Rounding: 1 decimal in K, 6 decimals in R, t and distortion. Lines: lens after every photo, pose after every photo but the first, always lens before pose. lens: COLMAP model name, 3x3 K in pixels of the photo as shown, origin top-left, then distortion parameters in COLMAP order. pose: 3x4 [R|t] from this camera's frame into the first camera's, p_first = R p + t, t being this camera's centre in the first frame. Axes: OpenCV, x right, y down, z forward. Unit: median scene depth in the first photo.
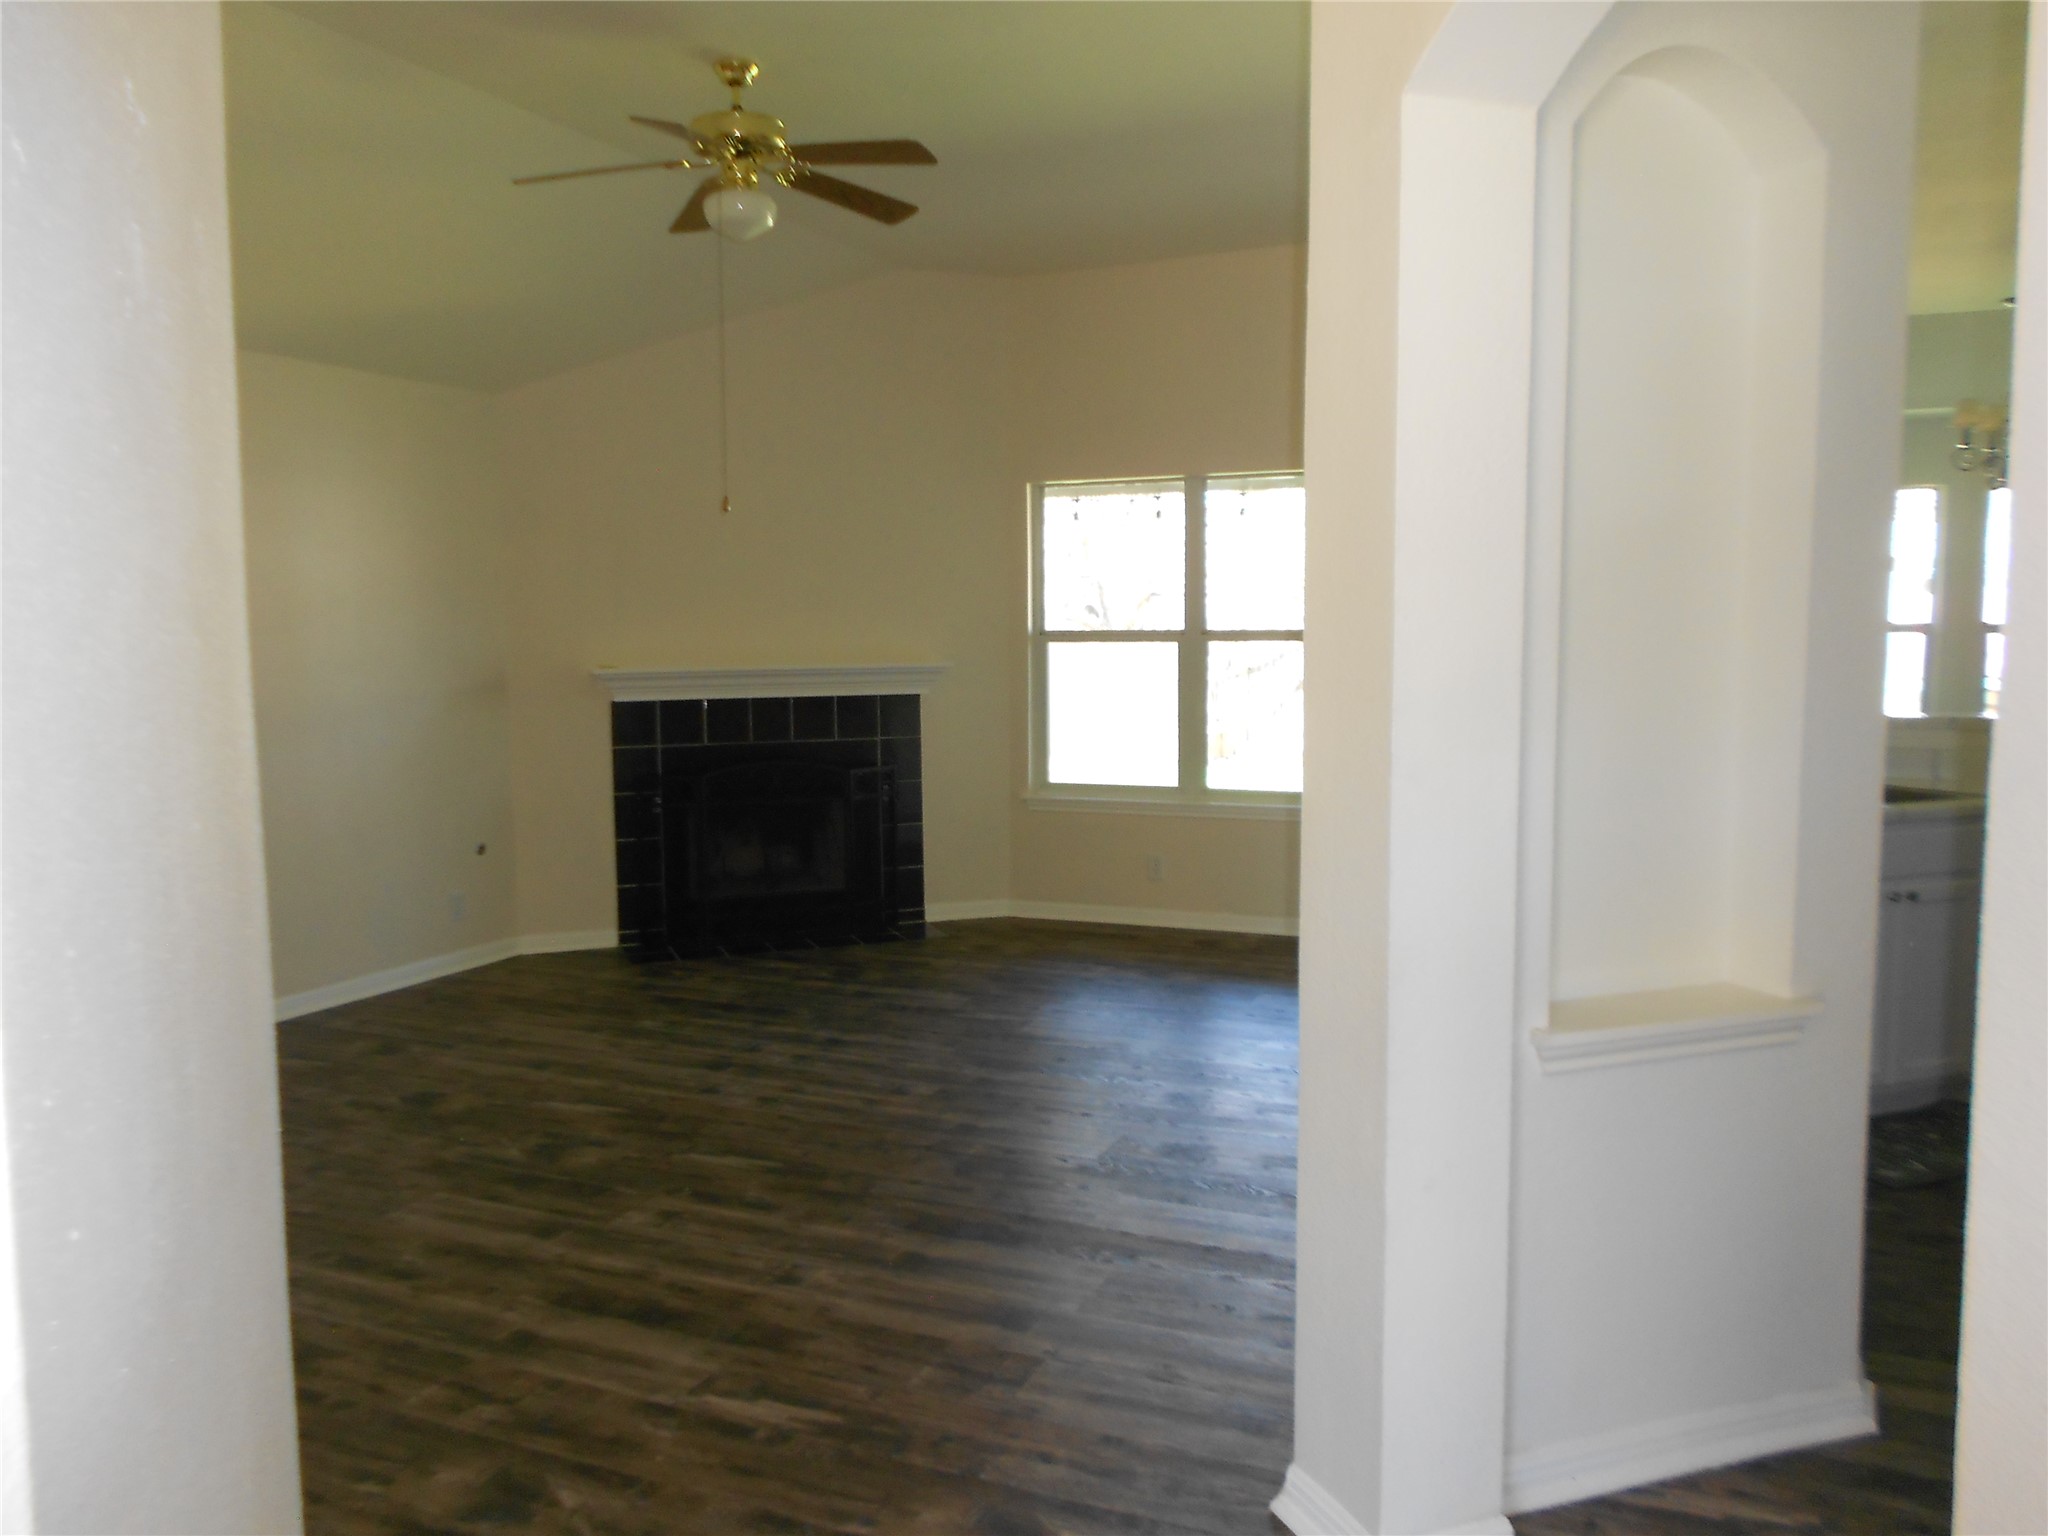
lens RADIAL K [[1560.4, 0, 1006.8], [0, 1560.4, 773.4], [0, 0, 1]] dist [-0.008858, 0.008107]
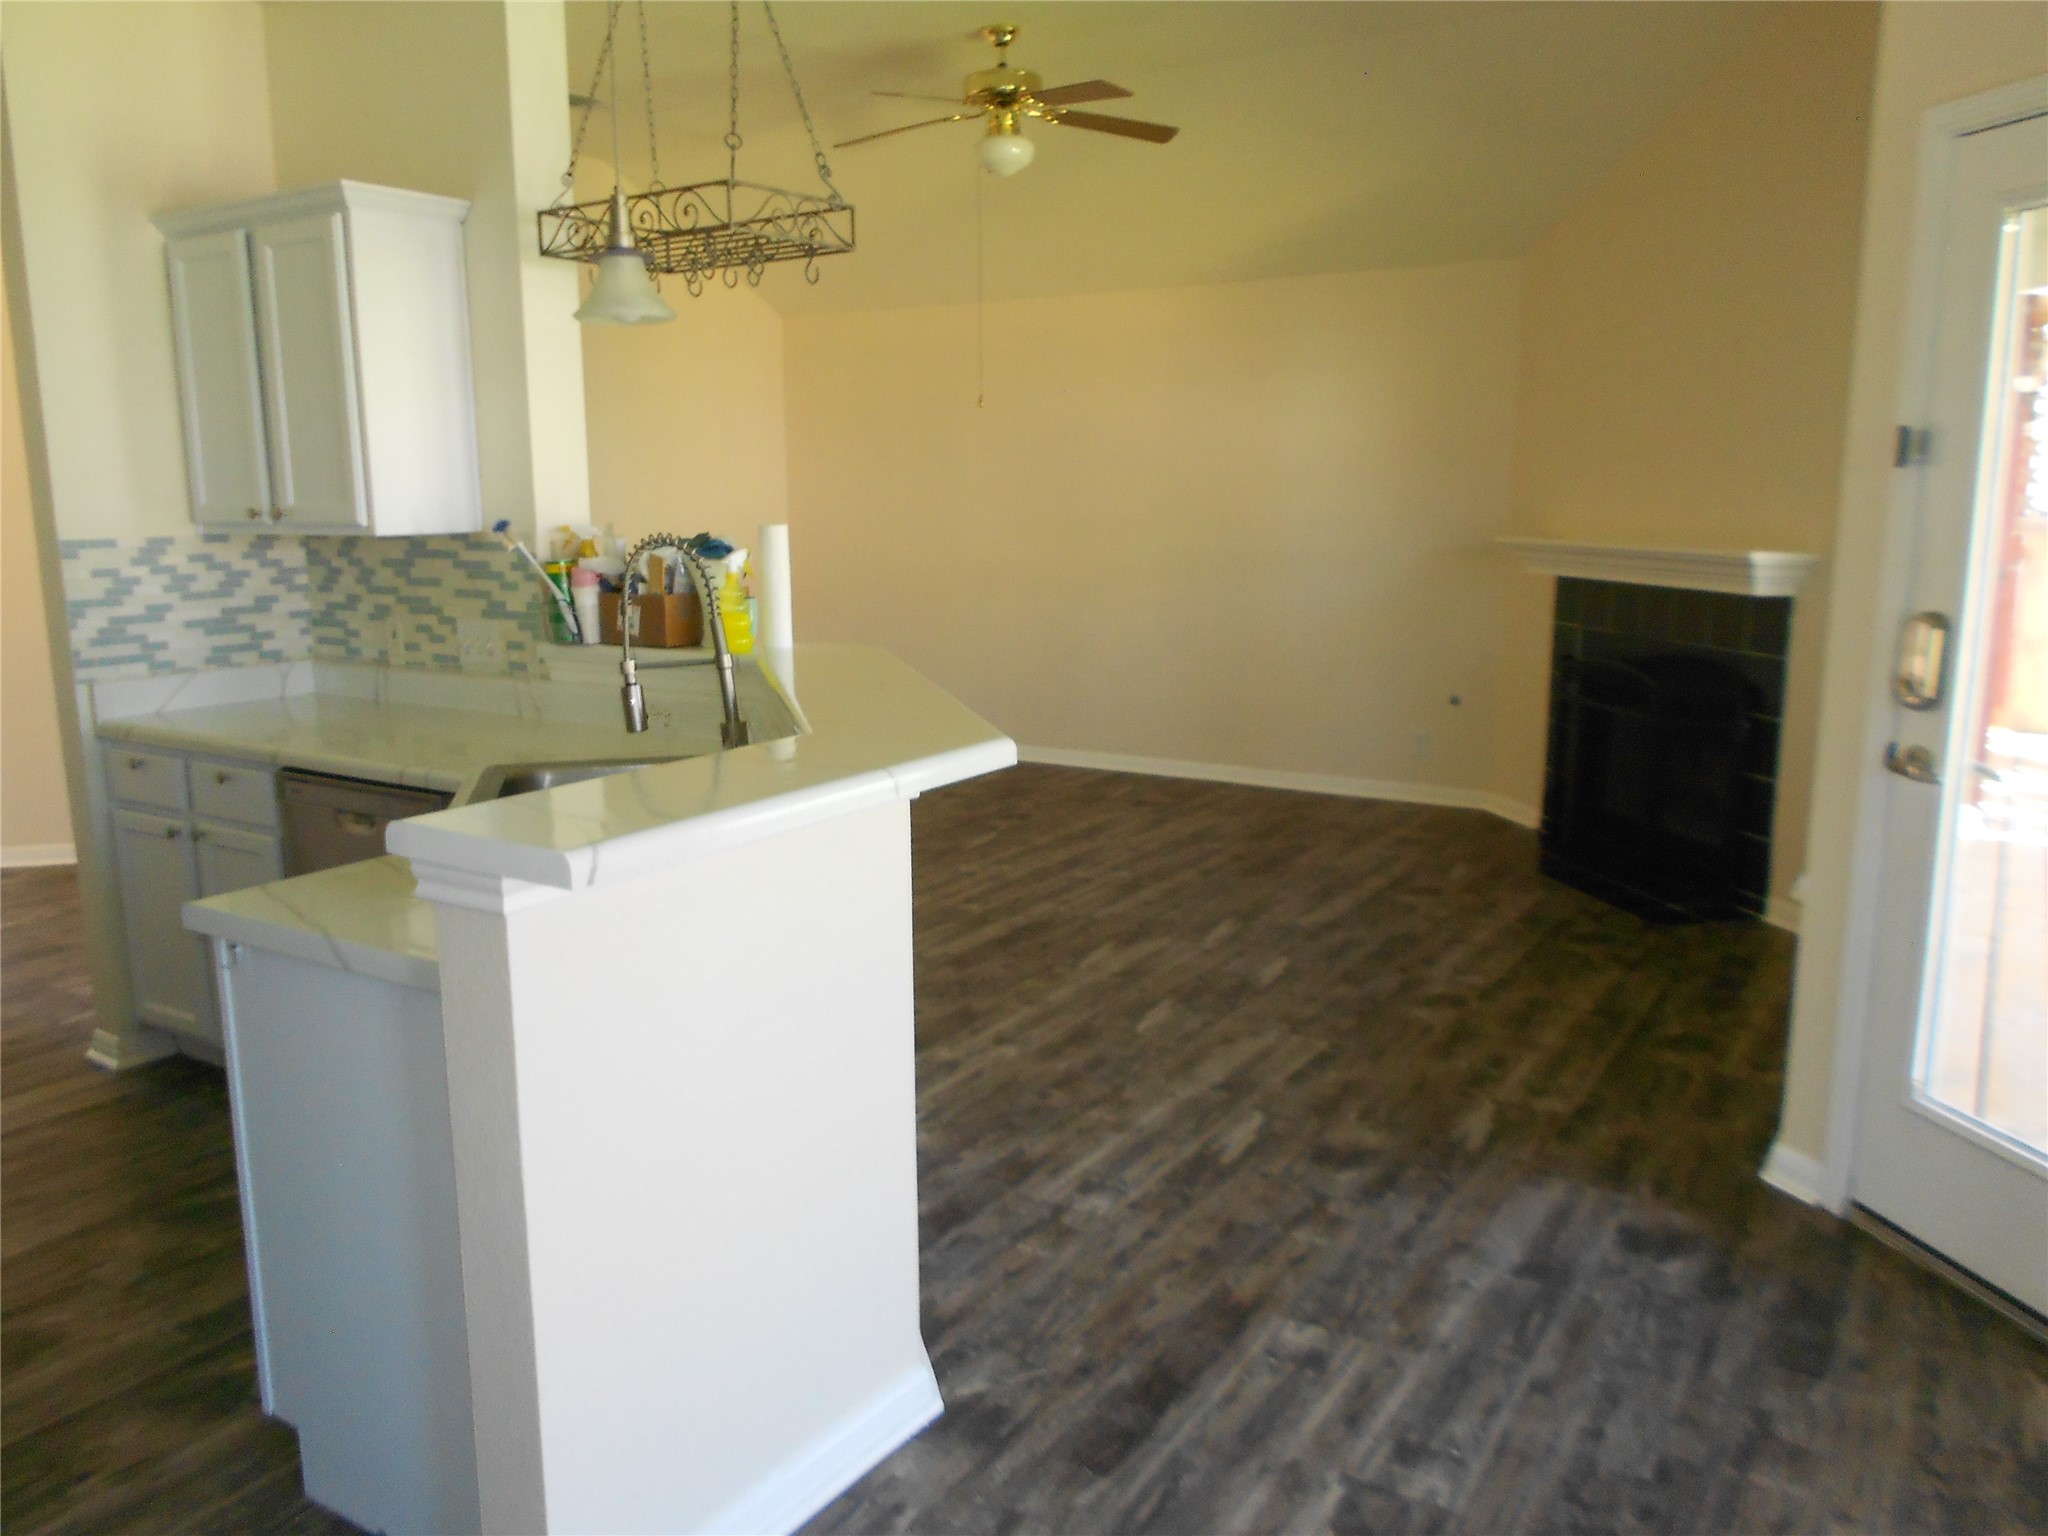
lens RADIAL K [[1560.4, 0, 1032.2], [0, 1560.4, 771.4], [0, 0, 1]] dist [-0.008858, 0.008107]
pose [[-0.126440, 0.190848, -0.973442, 0.781343], [-0.087079, 0.975394, 0.202541, -0.099800], [0.988145, 0.110376, -0.106710, 0.864549]]
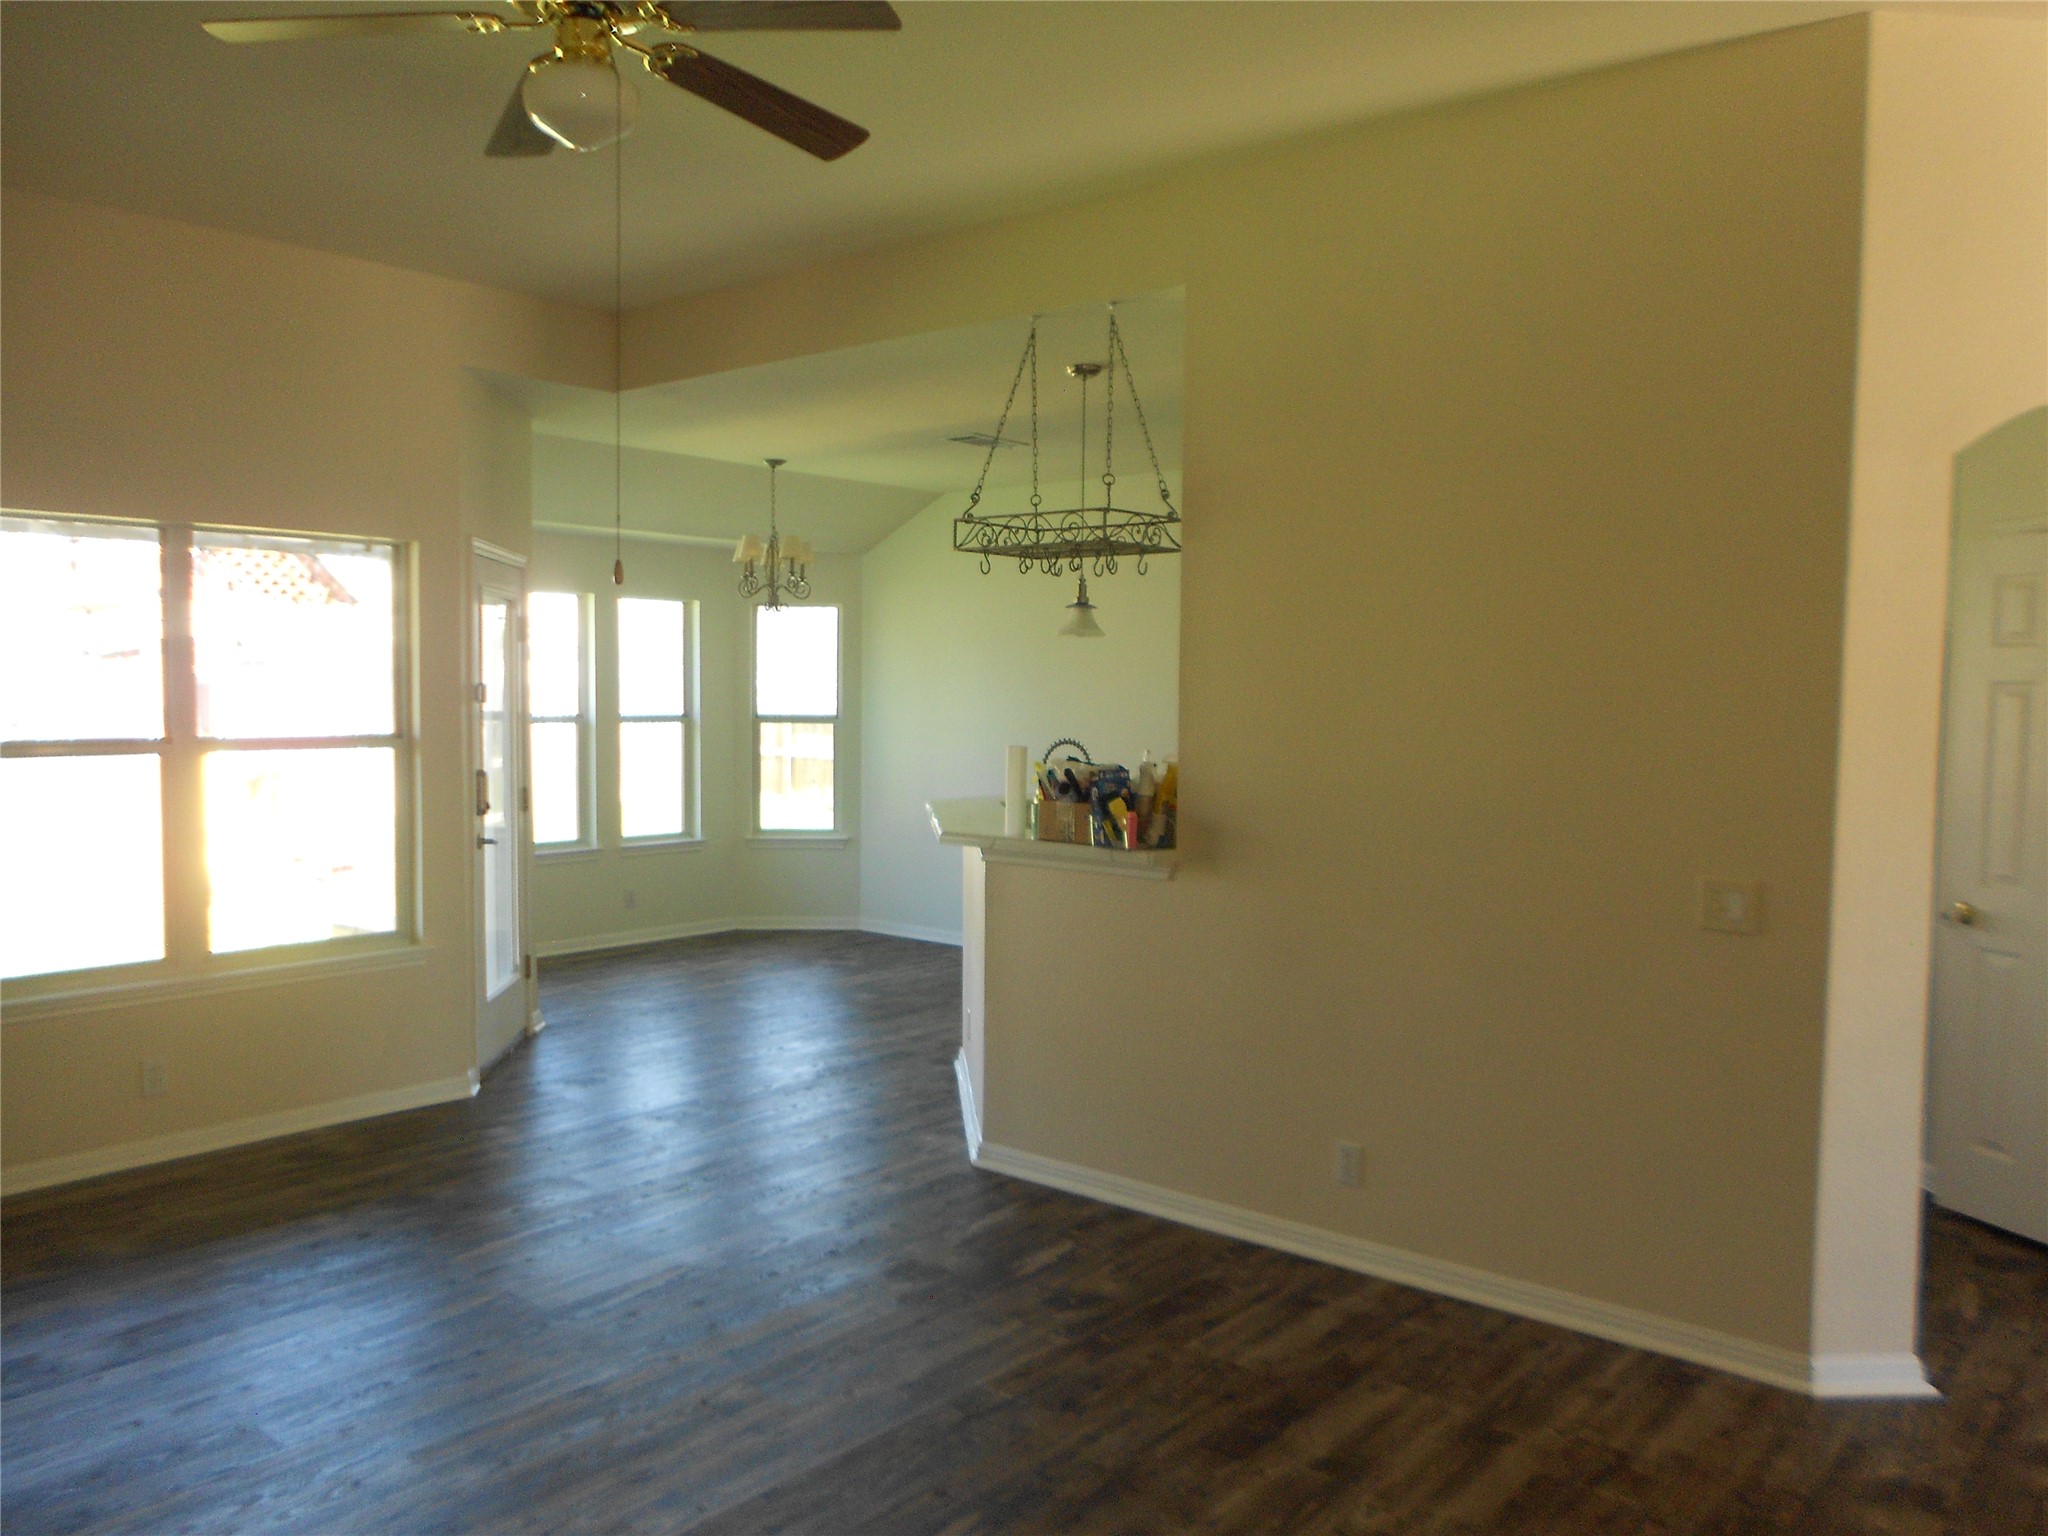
lens RADIAL K [[1560.4, 0, 1005.9], [0, 1560.4, 785.6], [0, 0, 1]] dist [-0.008858, 0.008107]
pose [[0.285342, -0.046359, 0.957304, -0.518032], [0.084649, 0.996145, 0.023009, -0.060947], [-0.954680, 0.074470, 0.288166, 0.488778]]
